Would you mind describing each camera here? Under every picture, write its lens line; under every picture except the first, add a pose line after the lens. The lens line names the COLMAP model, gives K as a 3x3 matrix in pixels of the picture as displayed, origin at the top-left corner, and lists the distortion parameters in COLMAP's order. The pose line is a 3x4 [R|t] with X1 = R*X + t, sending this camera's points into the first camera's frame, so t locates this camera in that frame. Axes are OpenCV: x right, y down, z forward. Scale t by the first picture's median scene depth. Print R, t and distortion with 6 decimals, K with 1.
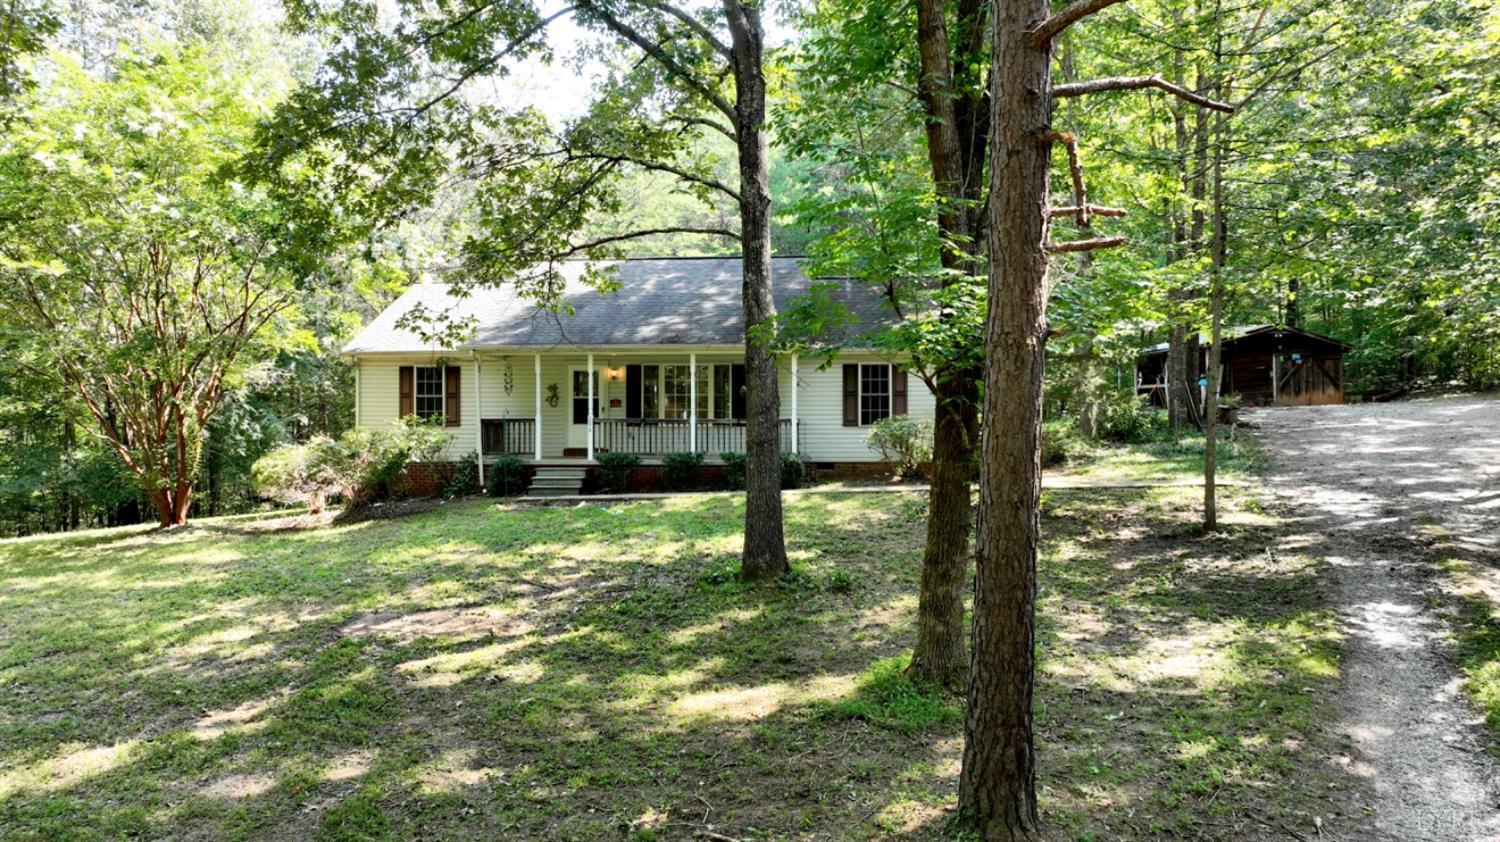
lens RADIAL K [[1051.6, 0, 749.4], [0, 1051.6, 420.5], [0, 0, 1]] dist [-0.000060, 0.035560]
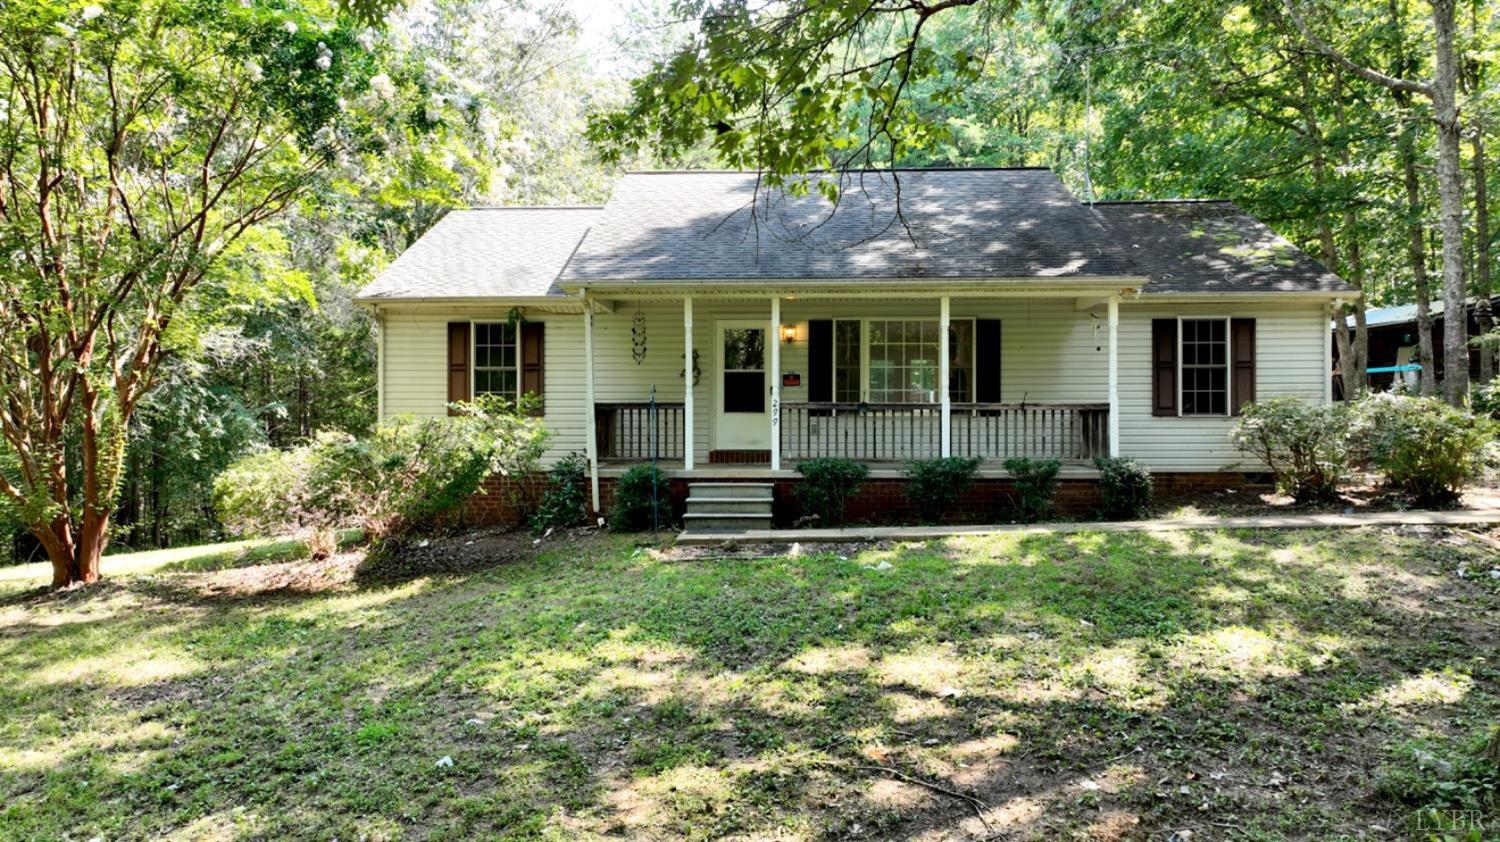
lens RADIAL K [[1051.6, 0, 749.4], [0, 1051.6, 420.5], [0, 0, 1]] dist [-0.000060, 0.035560]
pose [[0.999395, 0.000659, 0.034783, -0.189222], [-0.000686, 0.999999, 0.000782, 0.008325], [-0.034782, -0.000805, 0.999395, 0.391931]]
